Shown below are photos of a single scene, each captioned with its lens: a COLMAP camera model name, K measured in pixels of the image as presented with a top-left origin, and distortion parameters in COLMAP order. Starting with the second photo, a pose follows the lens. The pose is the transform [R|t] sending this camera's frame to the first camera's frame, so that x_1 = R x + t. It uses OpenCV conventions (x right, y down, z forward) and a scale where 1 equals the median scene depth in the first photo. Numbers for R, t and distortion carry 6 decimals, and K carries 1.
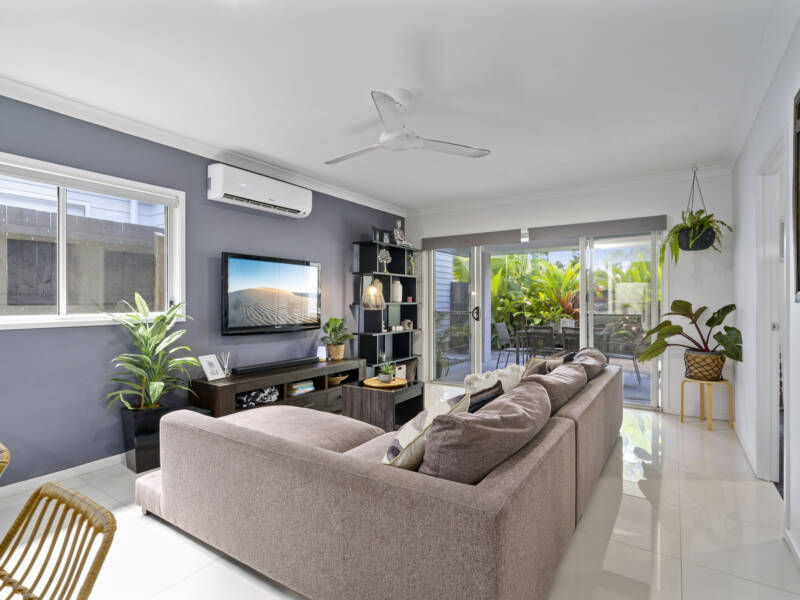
lens RADIAL K [[415.5, 0, 397.7], [0, 415.5, 303.1], [0, 0, 1]] dist [-0.000914, -0.000285]
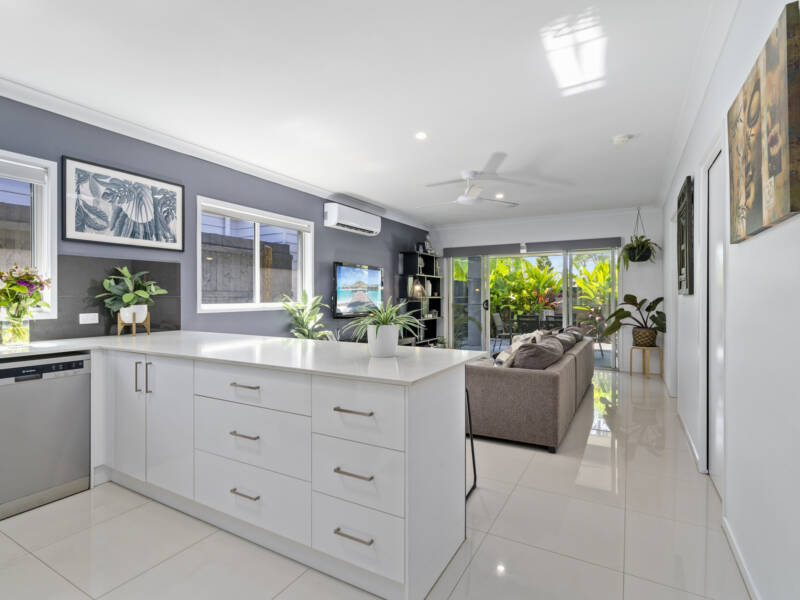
lens RADIAL K [[407.6, 0, 400.0], [0, 407.6, 300.0], [0, 0, 1]] dist [-0.000251, 0.000090]
pose [[0.997212, -0.000709, 0.074622, -0.246446], [0.000586, 0.999998, 0.001663, 0.008841], [-0.074623, -0.001615, 0.997211, -0.389020]]
